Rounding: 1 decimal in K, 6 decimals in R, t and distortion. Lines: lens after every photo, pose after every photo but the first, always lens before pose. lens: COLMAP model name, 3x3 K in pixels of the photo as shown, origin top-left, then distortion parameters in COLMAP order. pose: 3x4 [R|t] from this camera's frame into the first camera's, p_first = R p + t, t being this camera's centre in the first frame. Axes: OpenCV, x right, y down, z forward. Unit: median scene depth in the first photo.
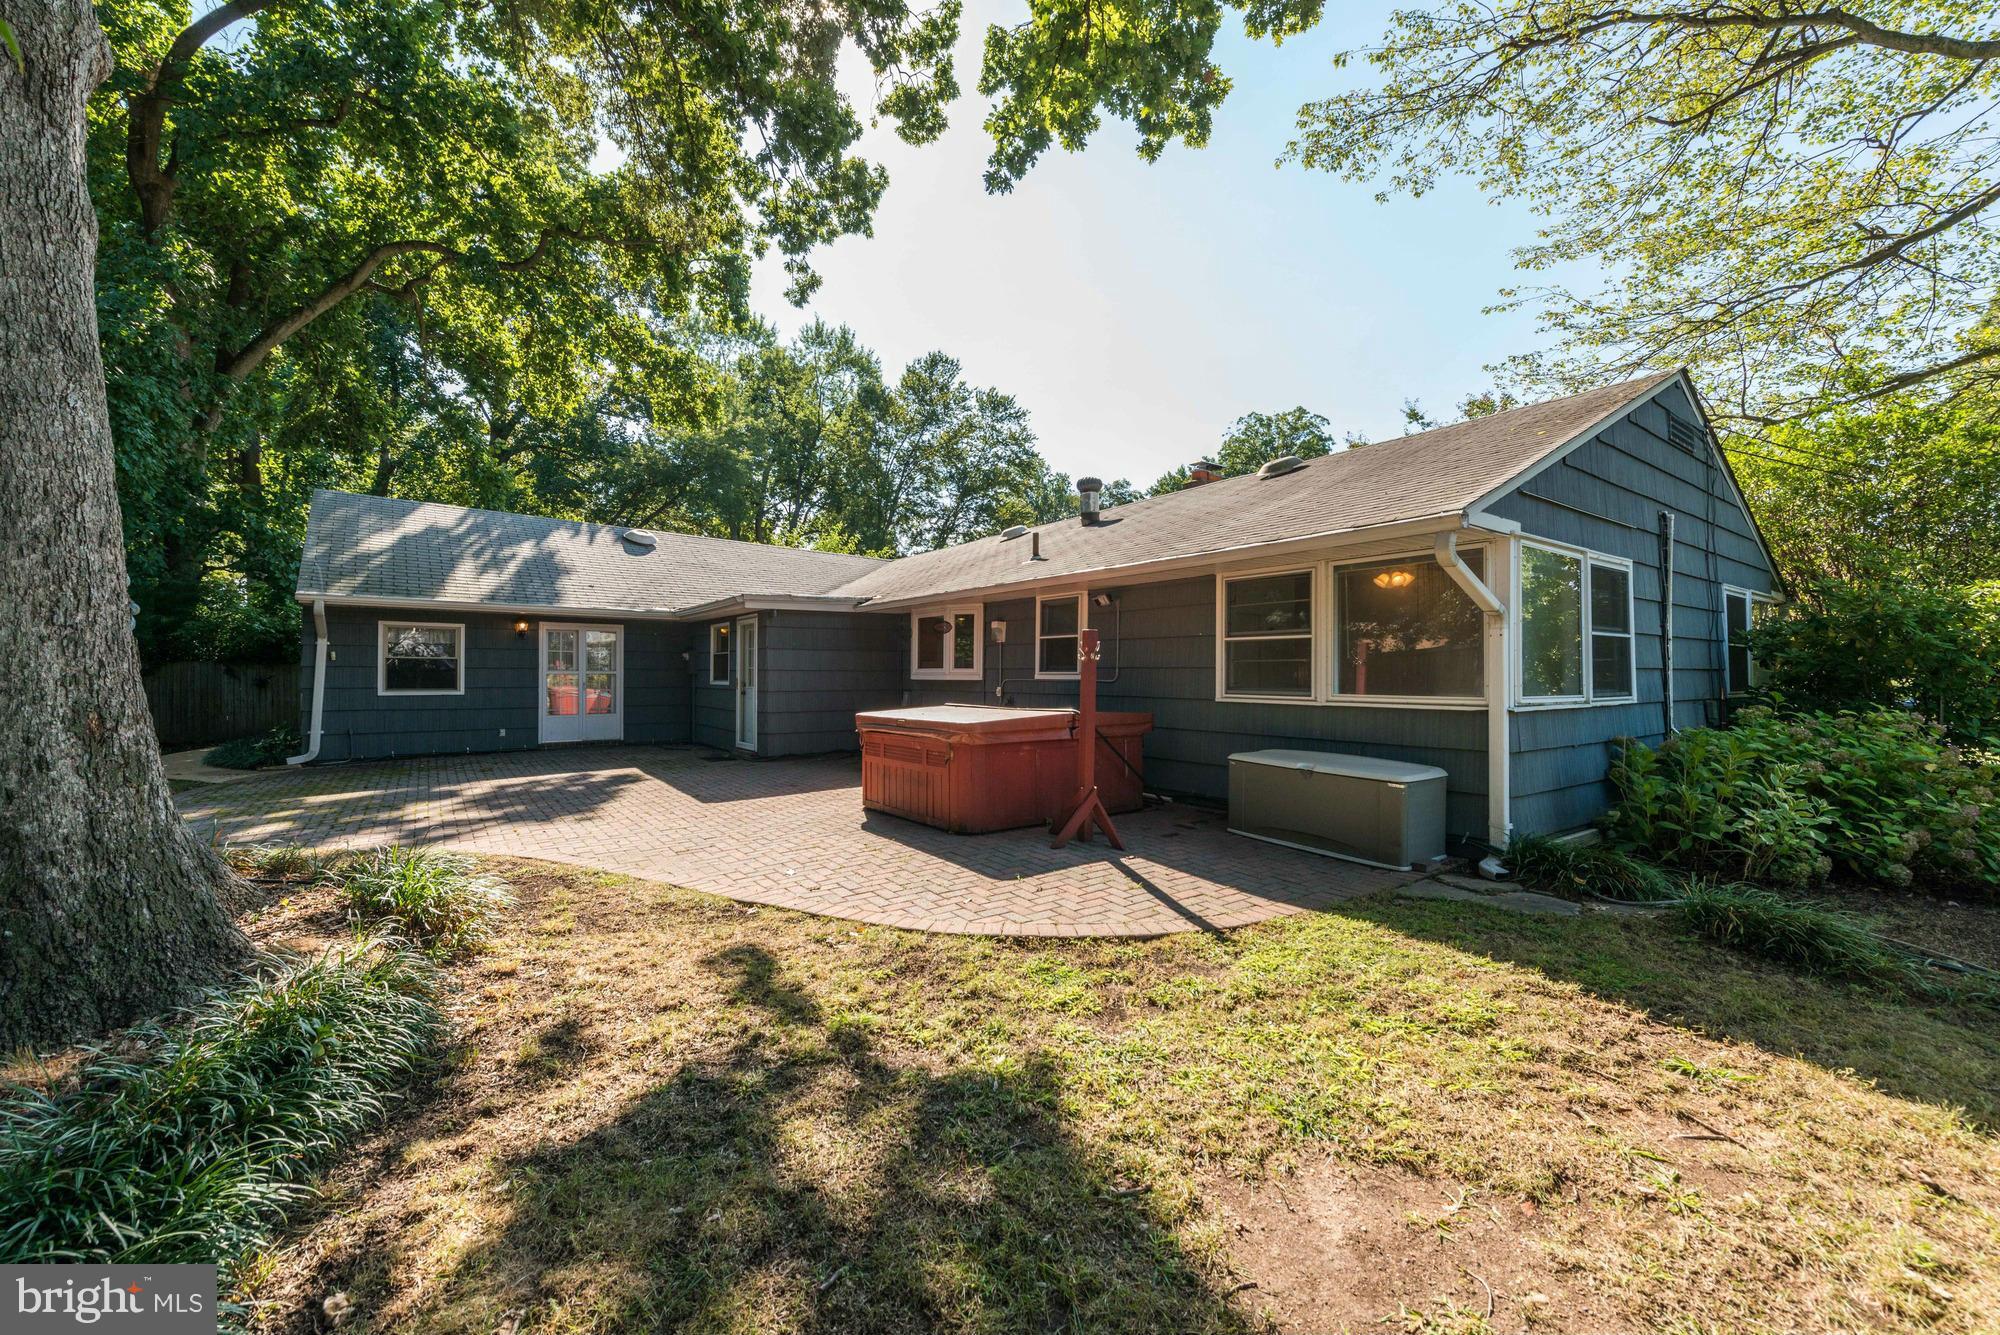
lens RADIAL K [[801.3, 0, 998.5], [0, 801.3, 666.3], [0, 0, 1]] dist [0.004177, -0.000813]
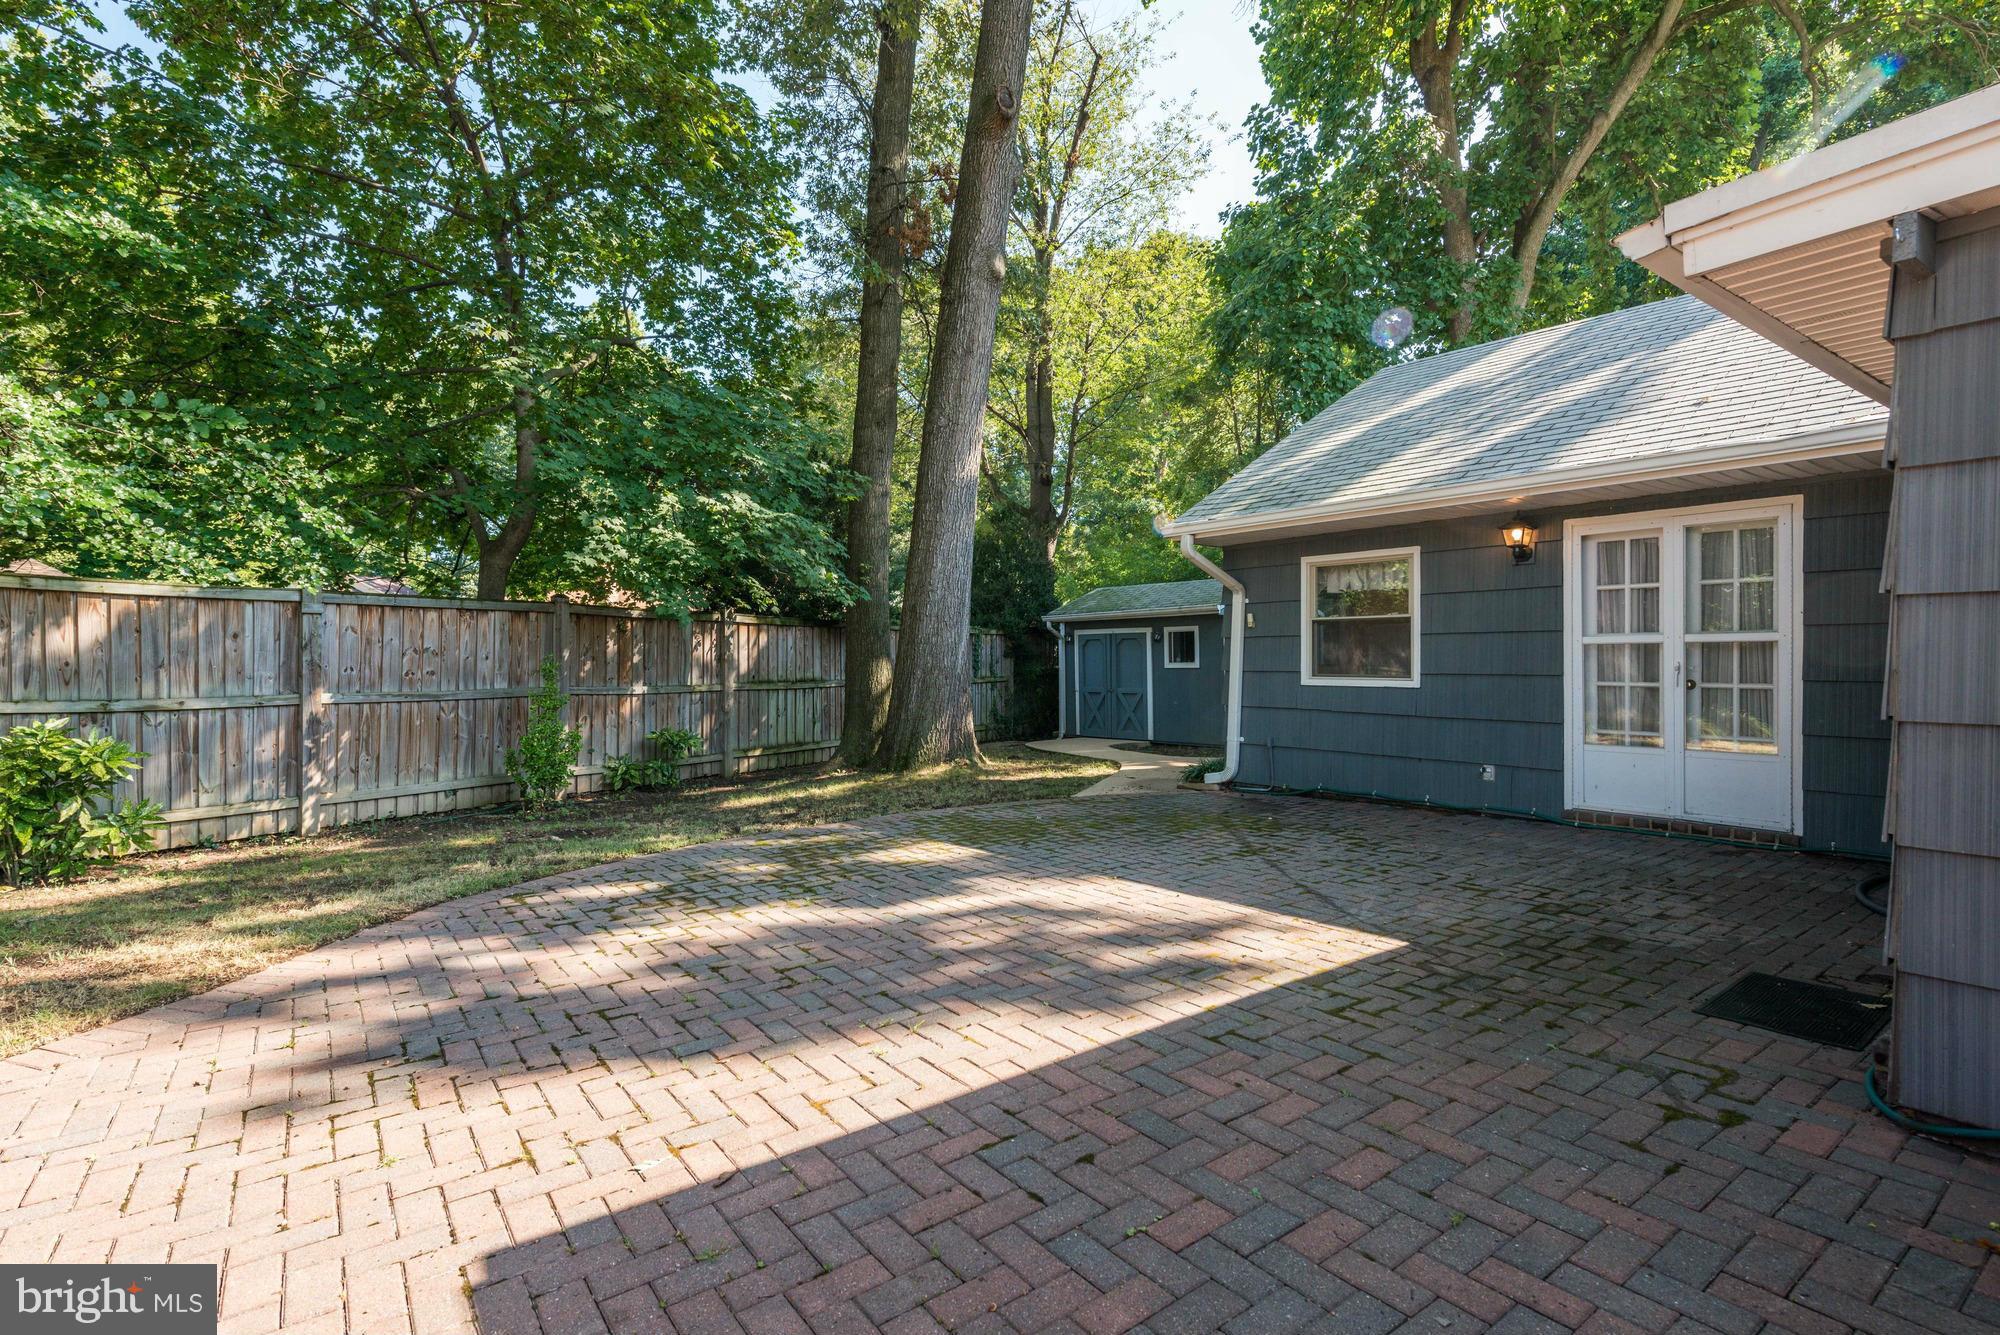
lens RADIAL K [[927.8, 0, 1002.5], [0, 927.8, 662.0], [0, 0, 1]] dist [0.001237, 0.000081]
pose [[0.012726, 0.000126, -0.999919, -0.095098], [0.012868, 0.999917, 0.000289, 0.016344], [0.999836, -0.012871, 0.012724, 0.741861]]
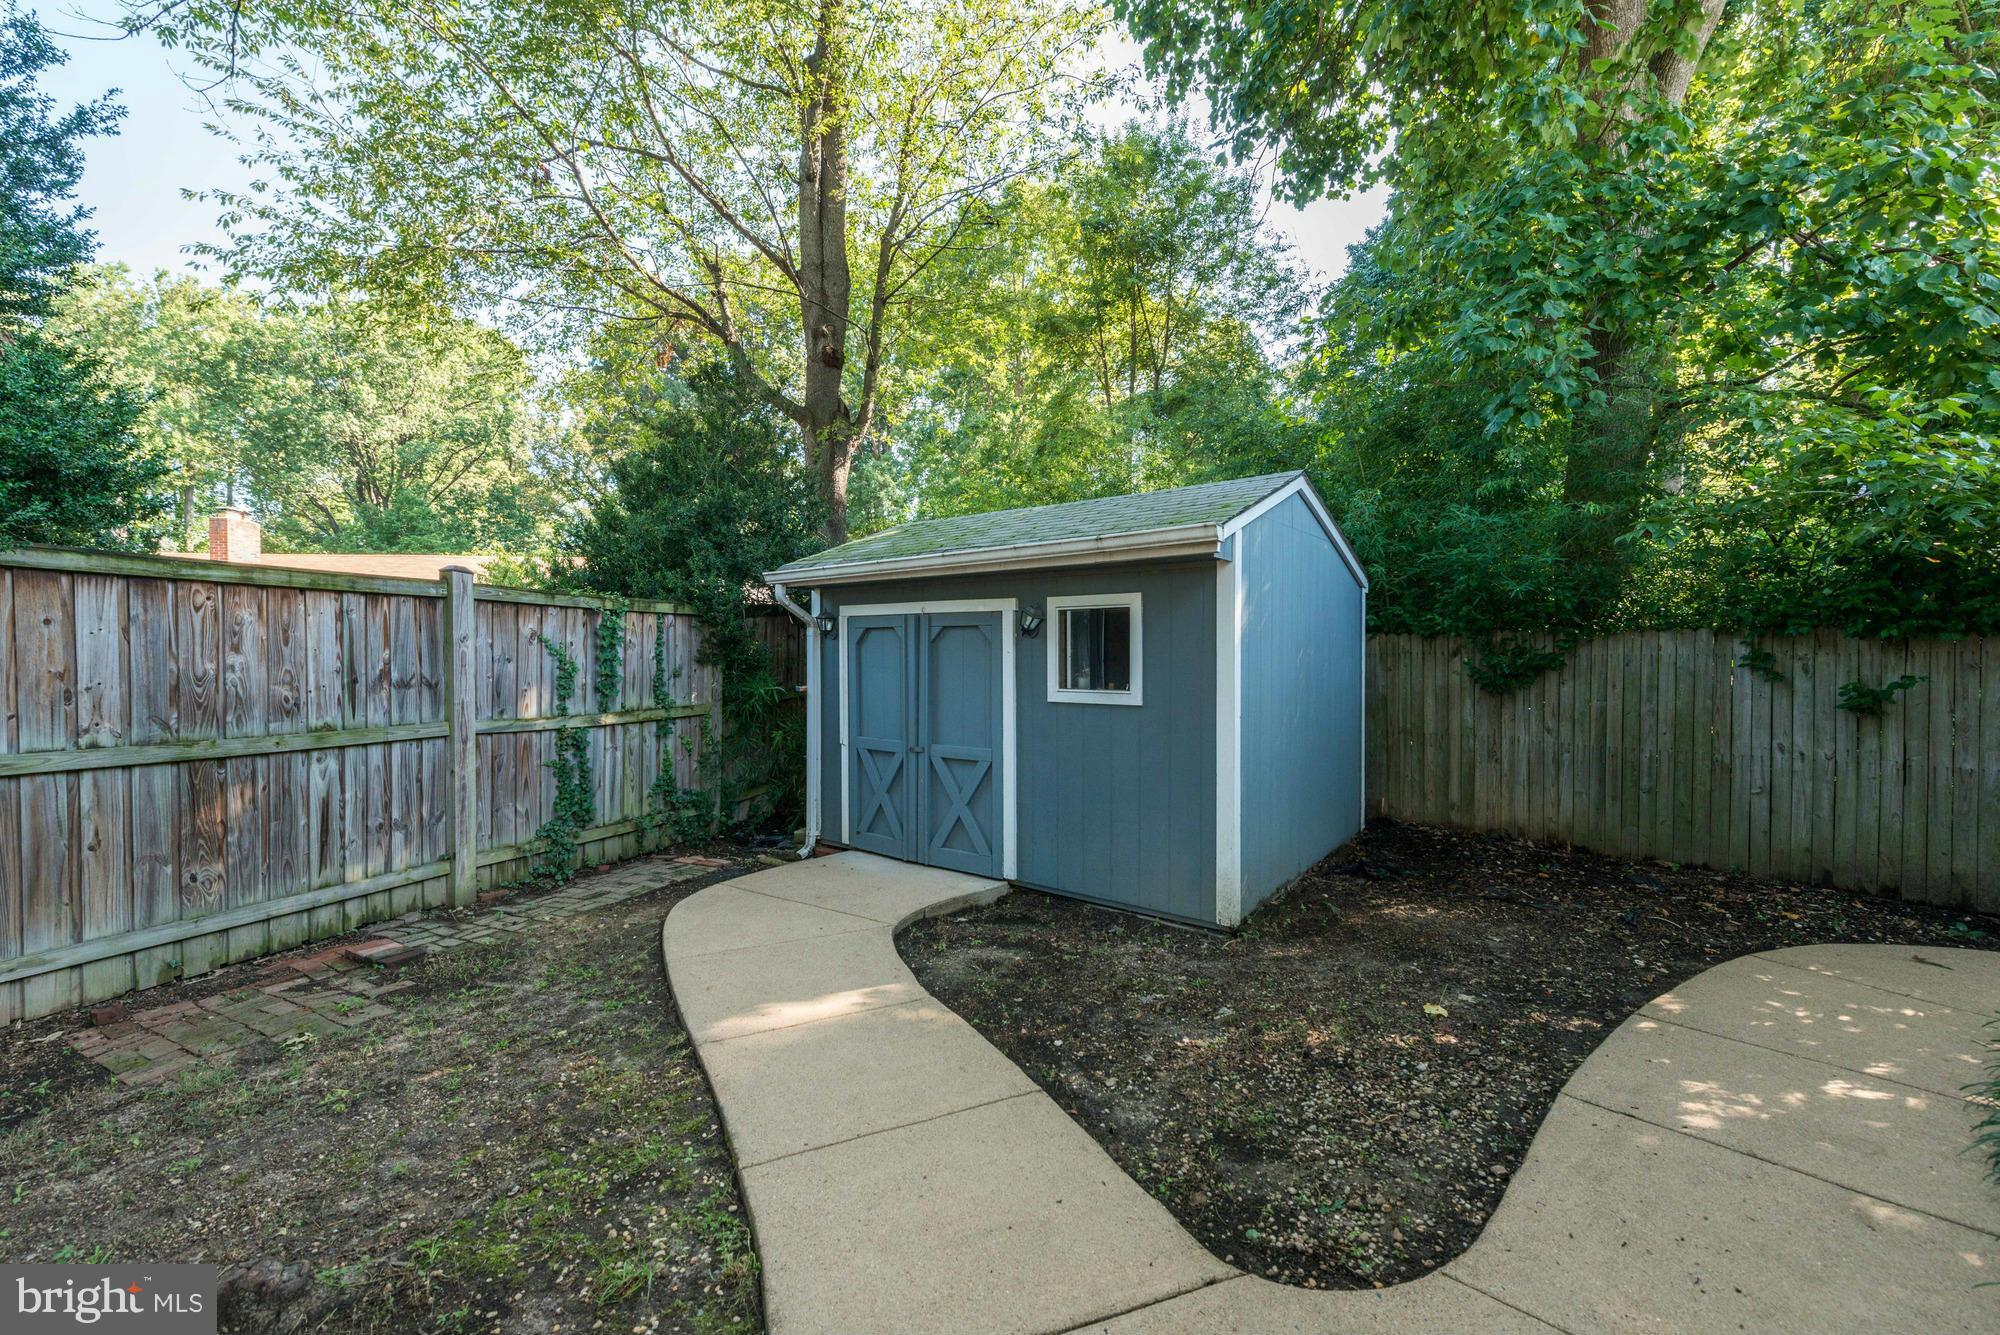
lens RADIAL K [[801.3, 0, 1000.2], [0, 801.3, 664.9], [0, 0, 1]] dist [0.004177, -0.000813]
pose [[0.172254, 0.010167, -0.985000, -0.591874], [-0.001068, 0.999948, 0.010134, 0.009032], [0.985052, -0.000693, 0.172256, 0.823203]]
